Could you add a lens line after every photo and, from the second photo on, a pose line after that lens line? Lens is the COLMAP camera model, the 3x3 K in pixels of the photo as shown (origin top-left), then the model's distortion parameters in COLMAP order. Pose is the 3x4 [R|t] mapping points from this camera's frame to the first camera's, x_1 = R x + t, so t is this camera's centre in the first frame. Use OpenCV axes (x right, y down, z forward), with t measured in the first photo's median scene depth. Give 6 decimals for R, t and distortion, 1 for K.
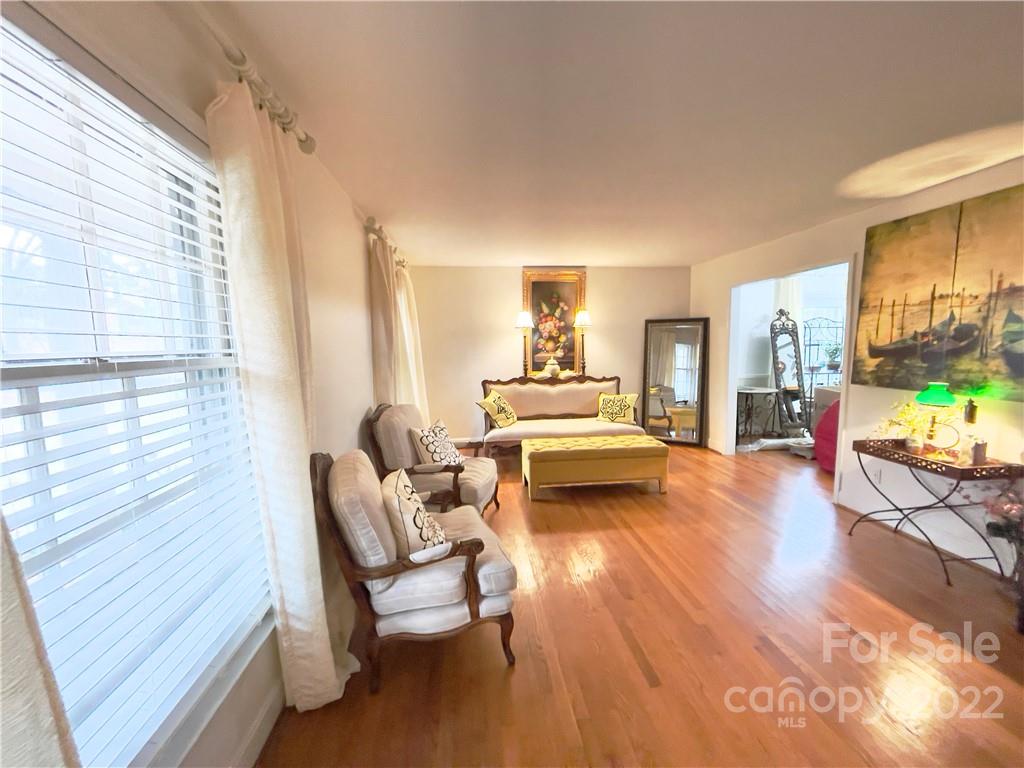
lens RADIAL K [[417.0, 0, 513.3], [0, 417.0, 384.3], [0, 0, 1]] dist [-0.001956, 0.000220]
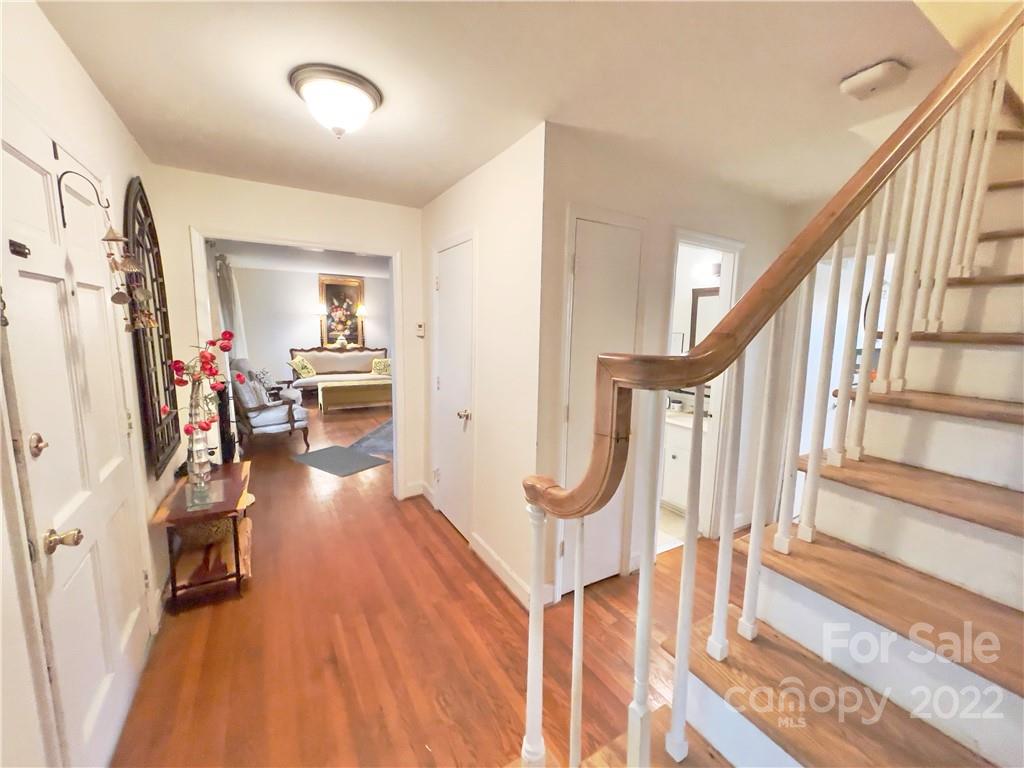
lens RADIAL K [[417.0, 0, 513.3], [0, 417.0, 384.3], [0, 0, 1]] dist [-0.001956, 0.000220]
pose [[0.909646, -0.015342, 0.415101, 0.030520], [-0.003796, 0.998969, 0.045239, 0.046045], [-0.415367, -0.042727, 0.908650, -0.670286]]
